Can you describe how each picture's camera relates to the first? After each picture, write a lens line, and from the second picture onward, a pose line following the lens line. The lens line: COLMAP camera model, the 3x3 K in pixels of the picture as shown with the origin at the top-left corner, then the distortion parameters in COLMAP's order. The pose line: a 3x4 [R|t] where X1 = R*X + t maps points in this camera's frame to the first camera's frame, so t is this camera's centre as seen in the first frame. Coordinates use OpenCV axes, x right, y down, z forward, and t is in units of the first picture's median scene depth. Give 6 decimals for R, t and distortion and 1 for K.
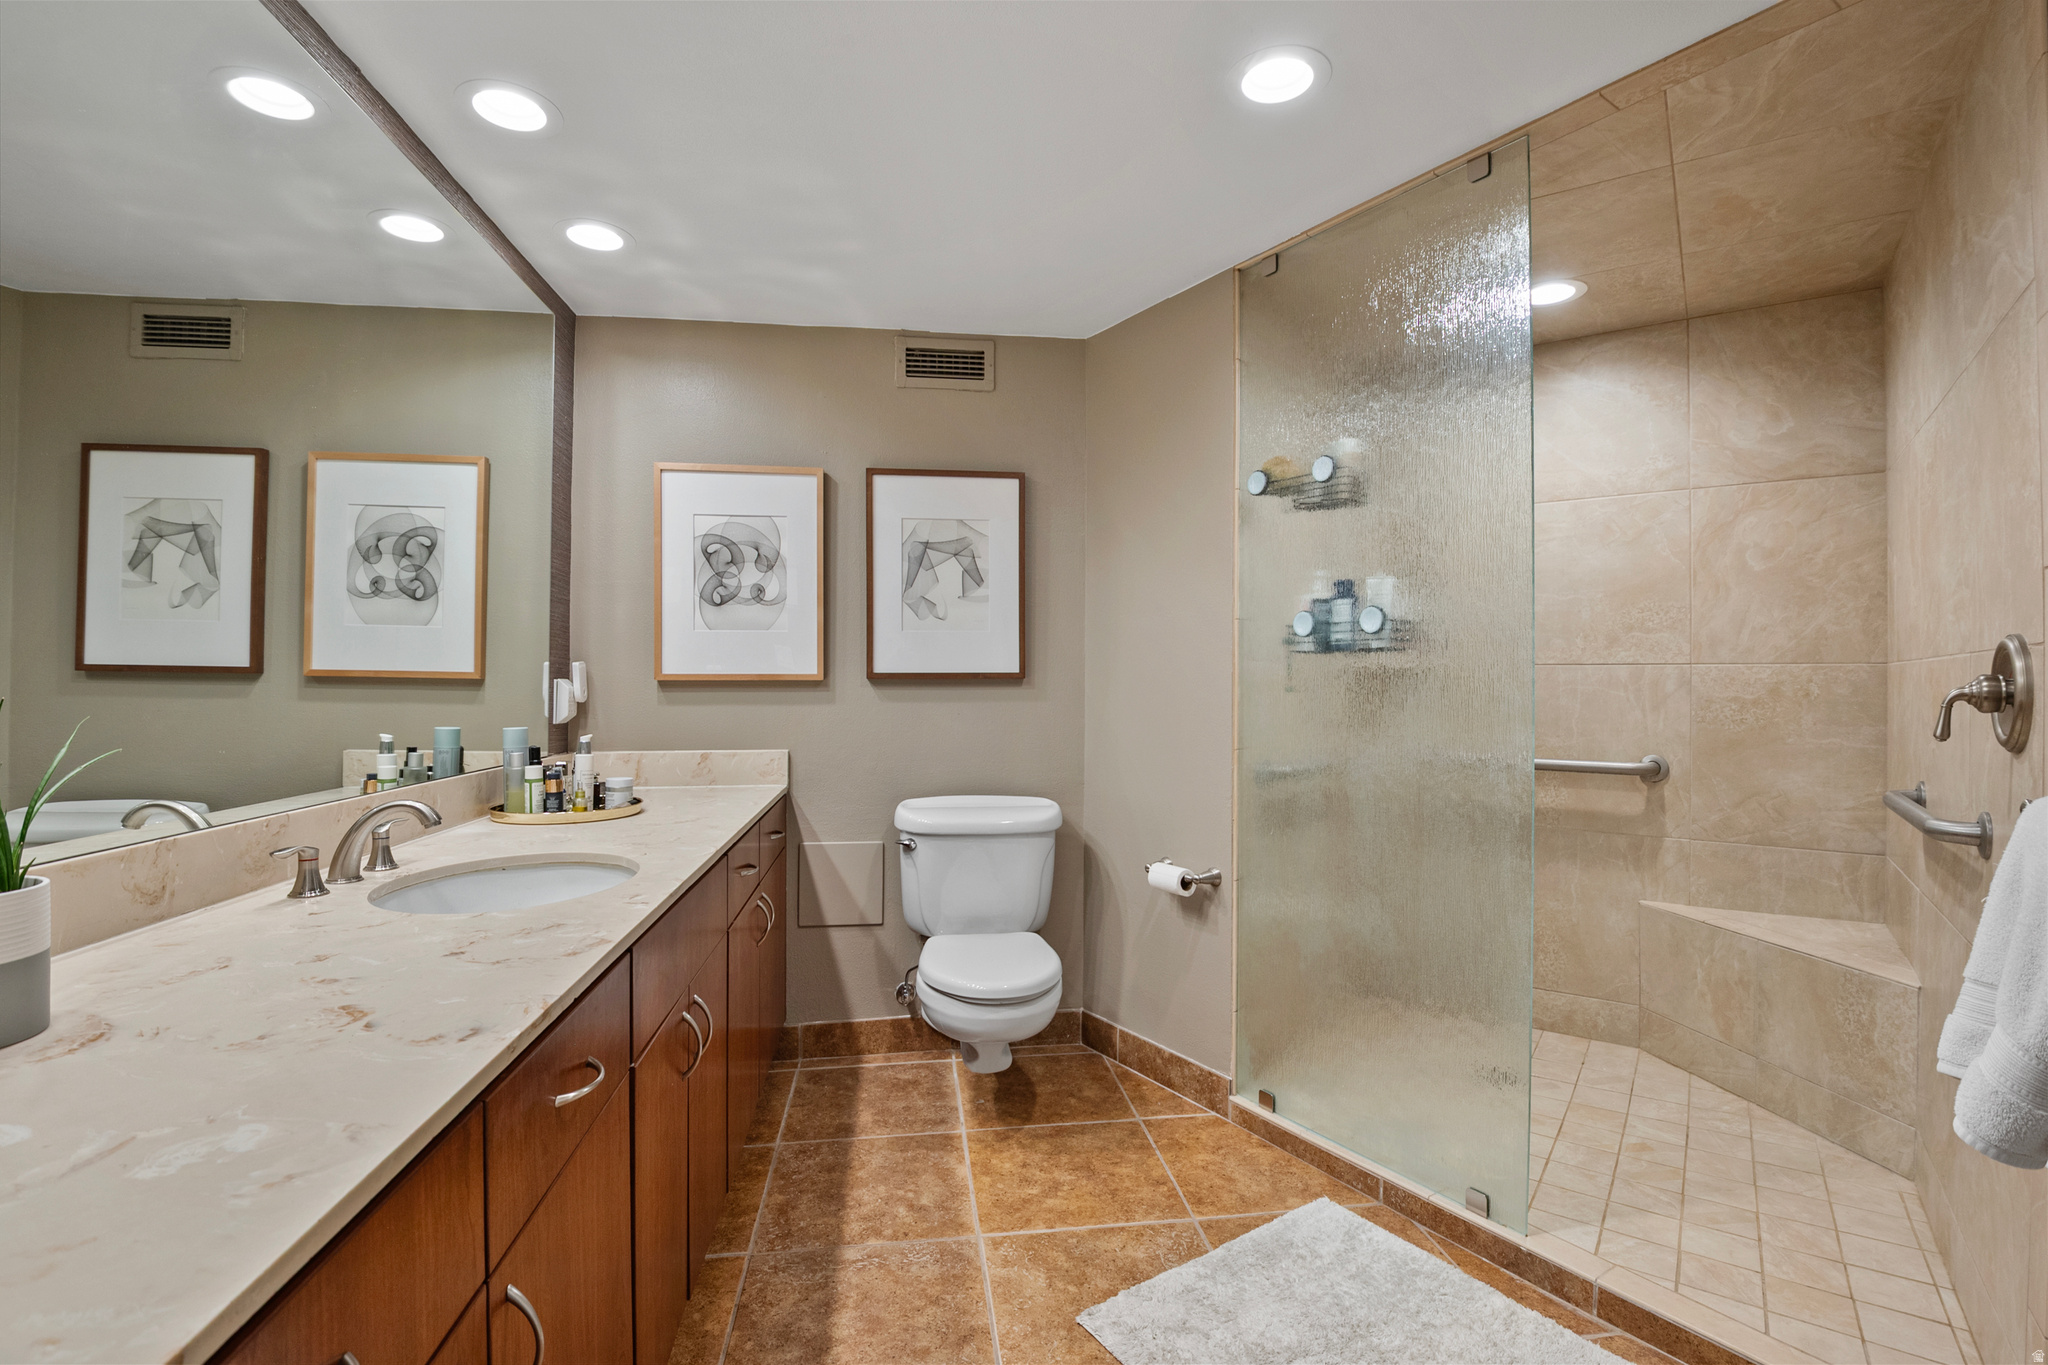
lens RADIAL K [[947.4, 0, 1024.7], [0, 947.4, 674.8], [0, 0, 1]] dist [-0.031850, -0.000619]
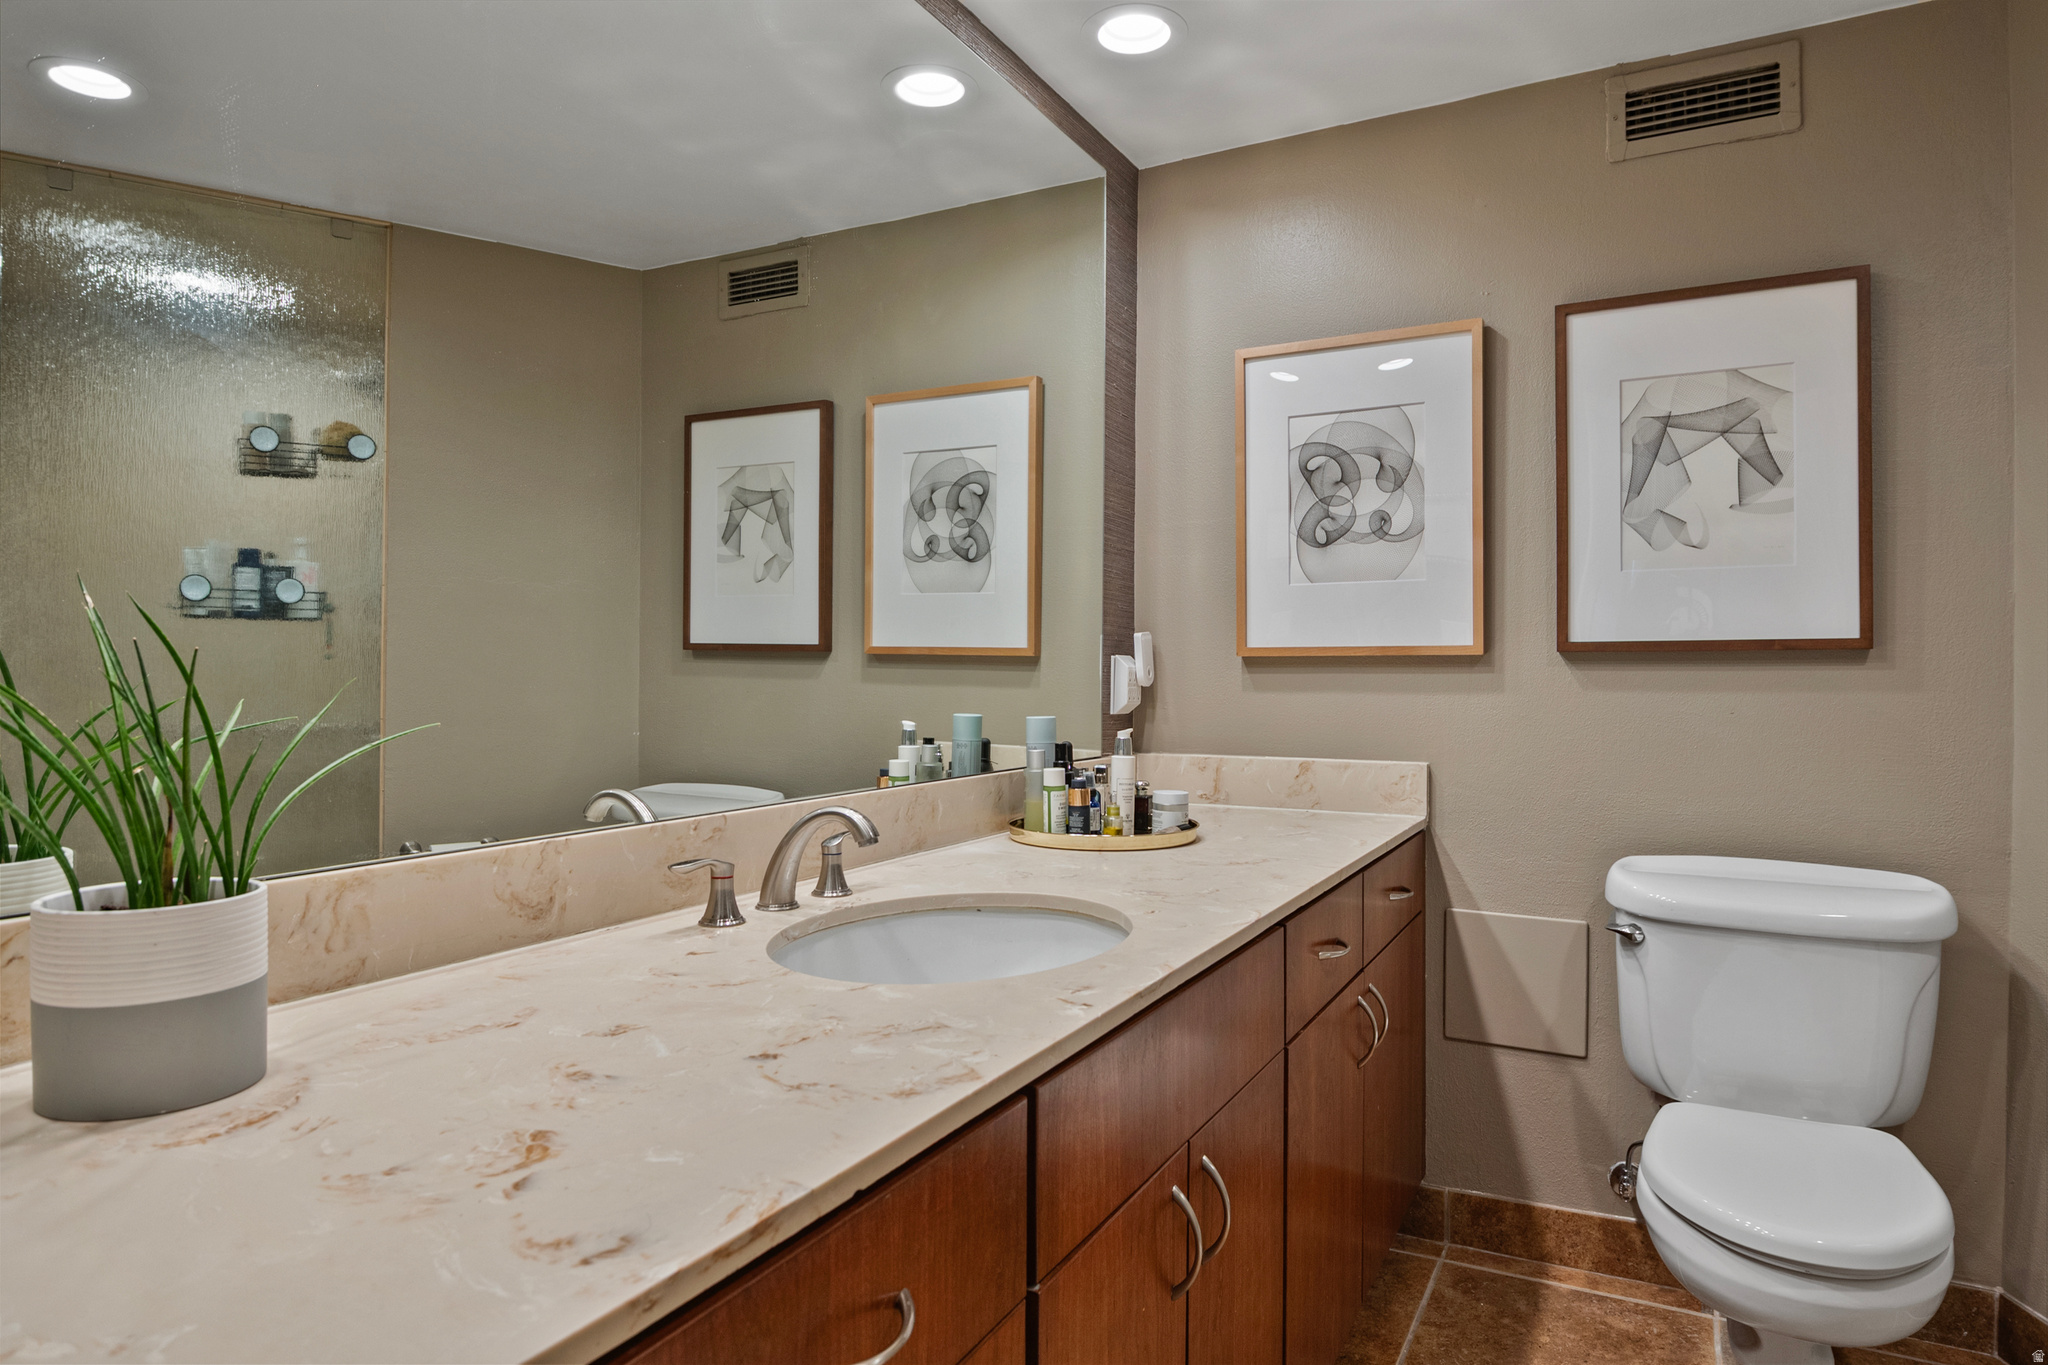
lens RADIAL K [[1196.2, 0, 1017.8], [0, 1196.2, 668.5], [0, 0, 1]] dist [-0.001927, -0.015667]
pose [[0.808737, 0.000127, -0.588171, 0.005174], [0.002118, 0.999993, 0.003128, 0.012136], [0.588167, -0.003775, 0.808731, 0.177060]]
